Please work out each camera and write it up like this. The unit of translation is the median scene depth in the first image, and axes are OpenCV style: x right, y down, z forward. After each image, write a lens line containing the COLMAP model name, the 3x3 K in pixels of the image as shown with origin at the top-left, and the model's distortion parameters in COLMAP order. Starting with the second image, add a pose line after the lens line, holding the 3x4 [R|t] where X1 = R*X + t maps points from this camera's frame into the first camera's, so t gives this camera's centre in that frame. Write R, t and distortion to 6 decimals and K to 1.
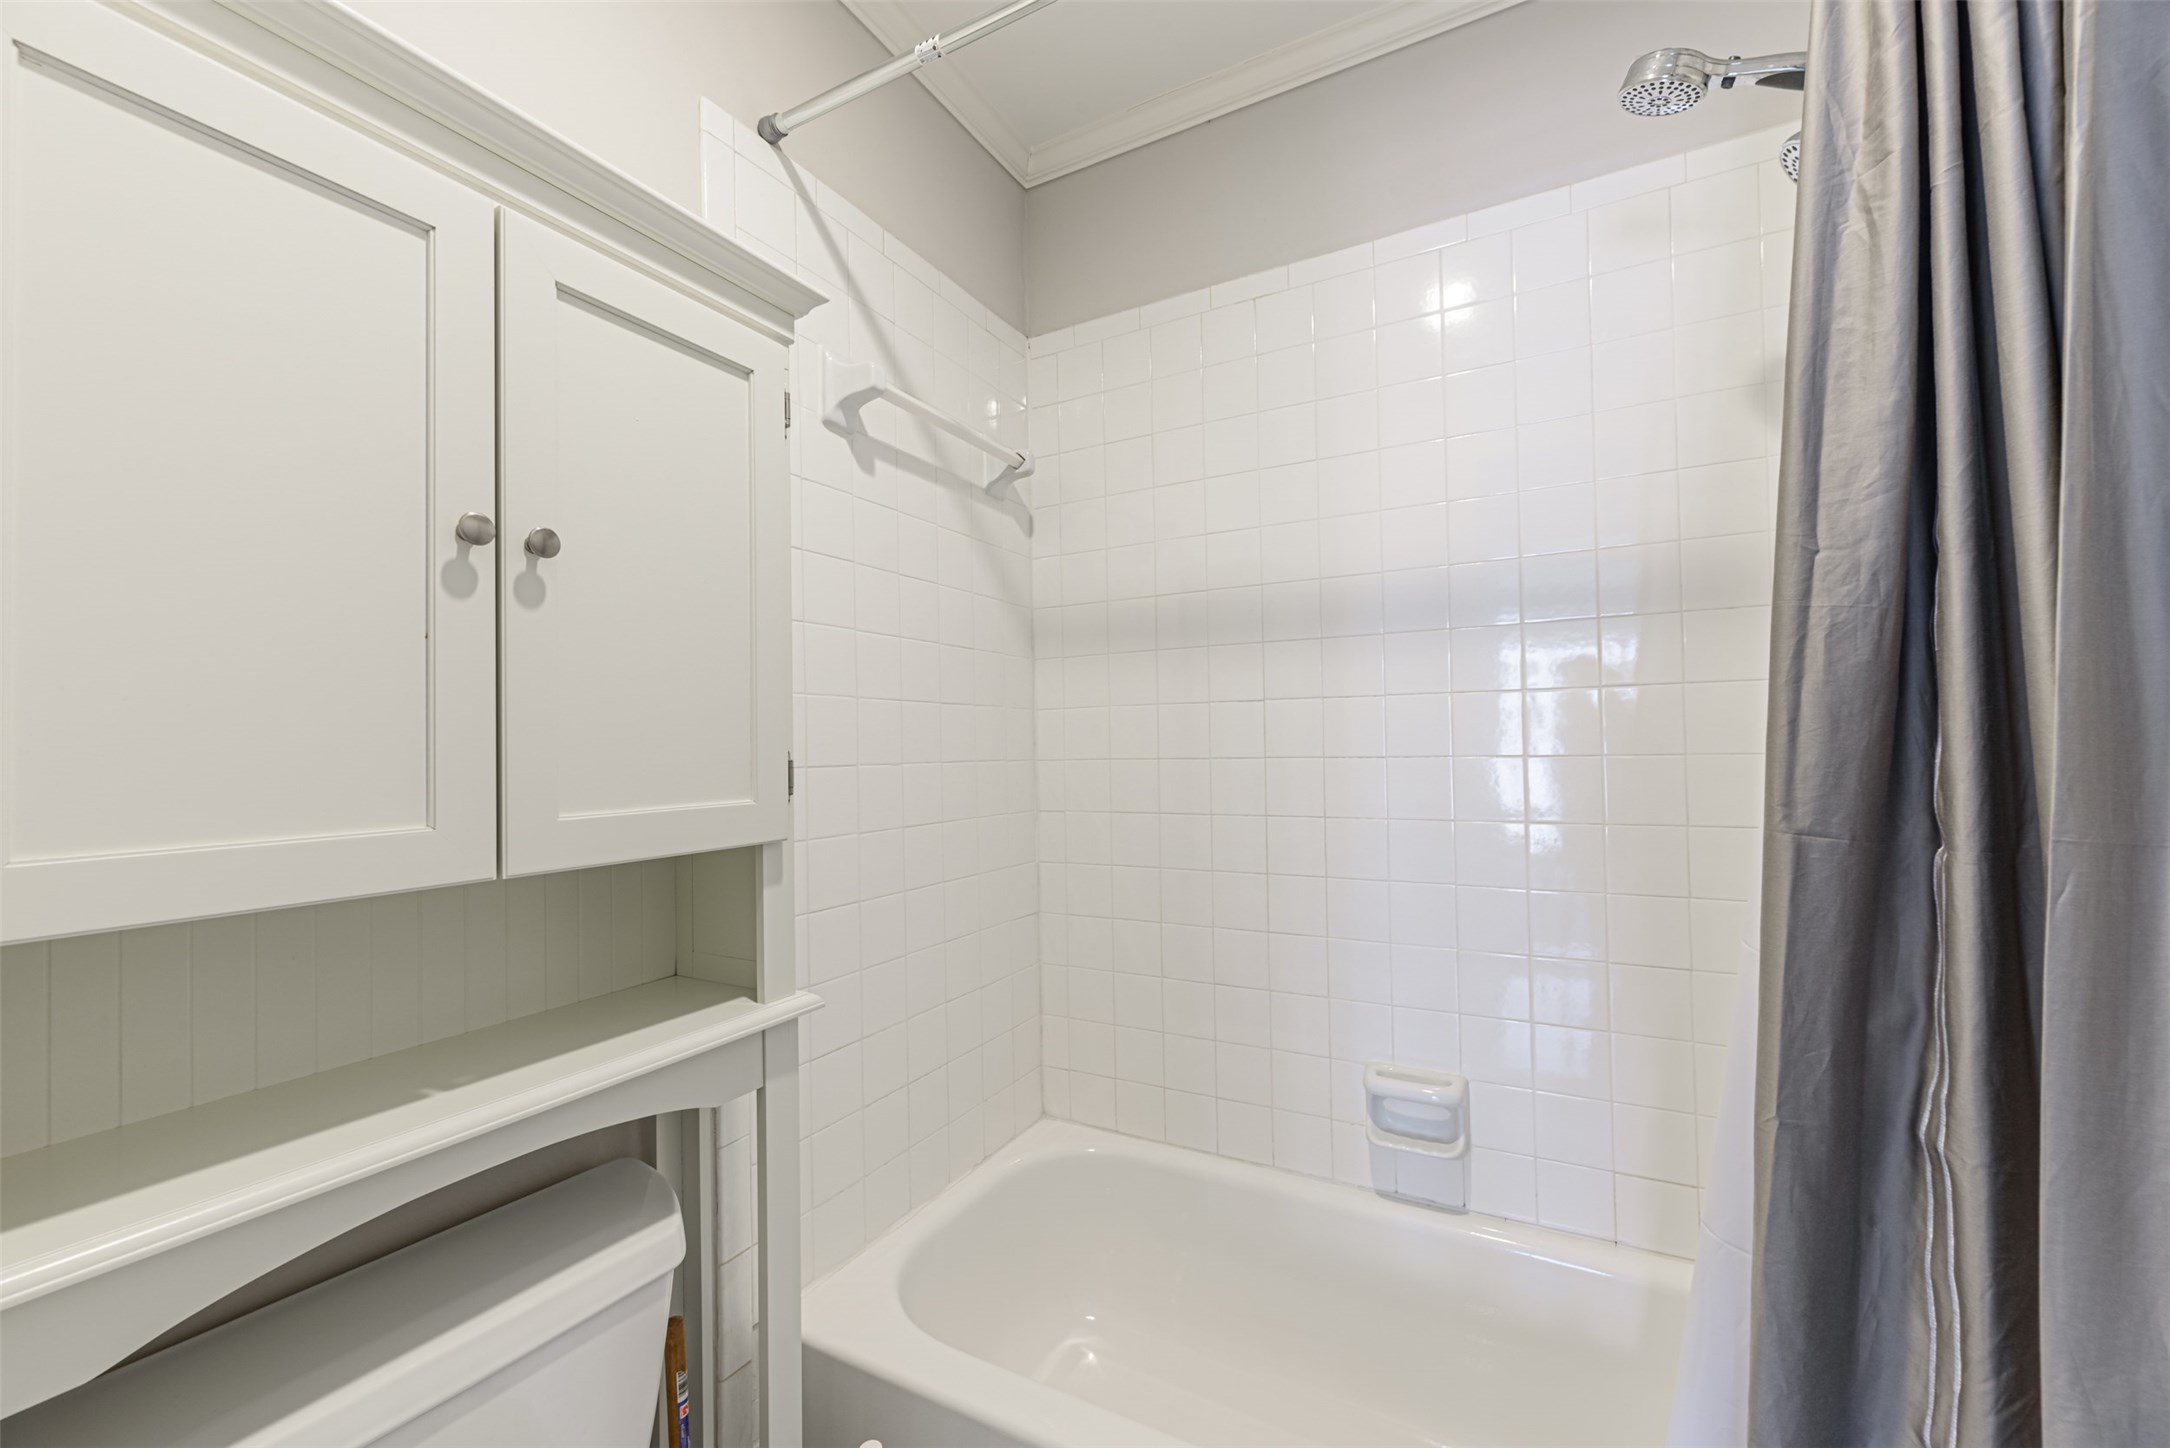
lens RADIAL K [[897.9, 0, 1077.9], [0, 897.9, 724.9], [0, 0, 1]] dist [-0.000423, -0.000076]
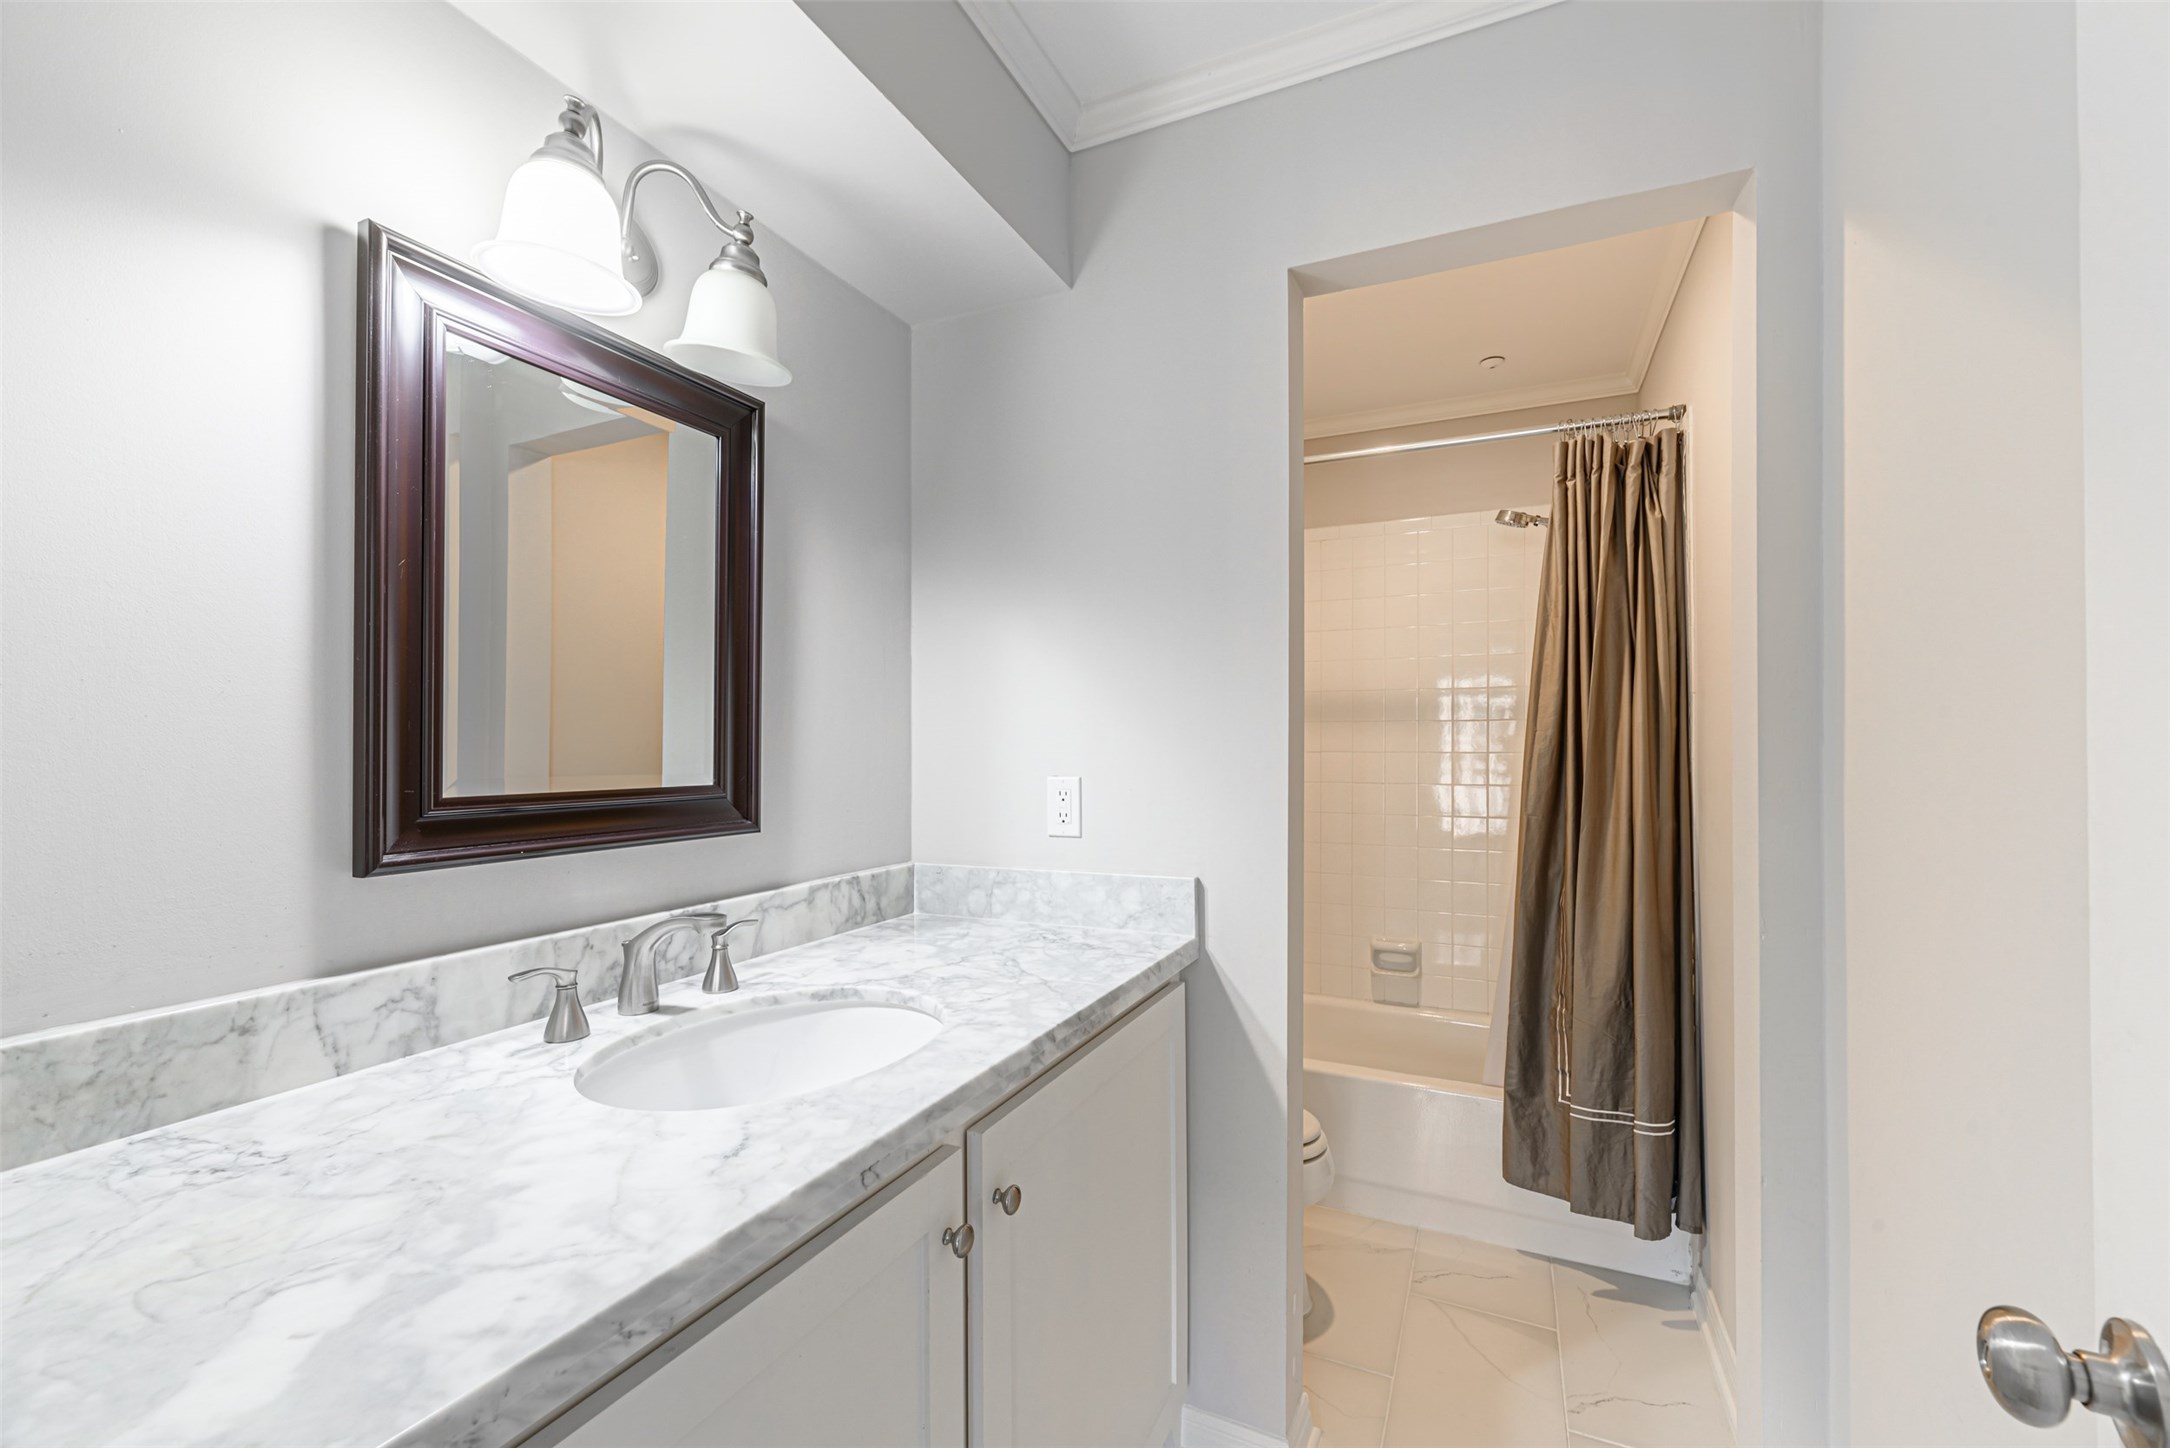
lens RADIAL K [[897.9, 0, 1094.7], [0, 897.9, 731.6], [0, 0, 1]] dist [-0.000423, -0.000076]
pose [[0.996455, 0.027065, 0.079655, -0.490443], [-0.027142, 0.999632, -0.000119, -0.065931], [-0.079629, -0.002043, 0.996822, -0.996625]]
